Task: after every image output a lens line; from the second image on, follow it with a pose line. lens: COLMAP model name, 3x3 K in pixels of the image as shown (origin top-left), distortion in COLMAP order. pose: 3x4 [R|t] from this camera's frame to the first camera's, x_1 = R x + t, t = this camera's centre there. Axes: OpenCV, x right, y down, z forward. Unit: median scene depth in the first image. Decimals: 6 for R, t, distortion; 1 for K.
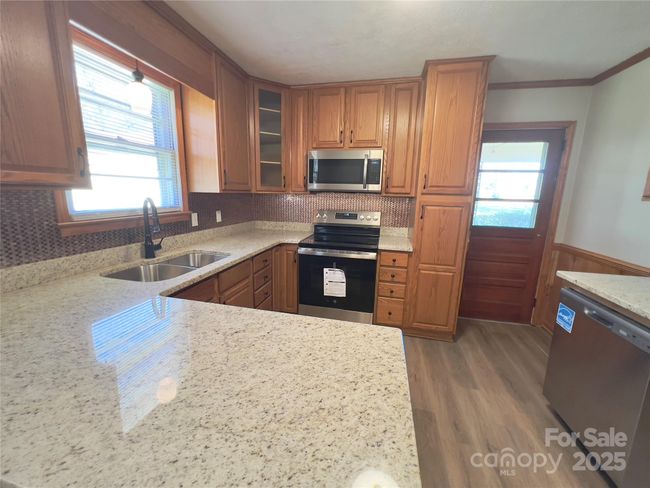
lens RADIAL K [[261.8, 0, 324.3], [0, 261.8, 240.8], [0, 0, 1]] dist [-0.002057, -0.000112]
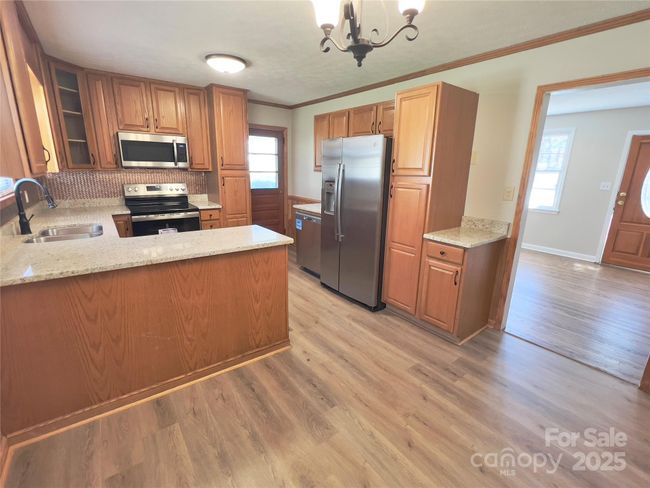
lens RADIAL K [[303.7, 0, 325.0], [0, 303.7, 244.0], [0, 0, 1]] dist [-0.000885, -0.000350]
pose [[0.641238, -0.198789, 0.741146, -0.591150], [0.135200, 0.980020, 0.145884, 0.066866], [-0.755338, 0.006657, 0.655302, -0.578003]]
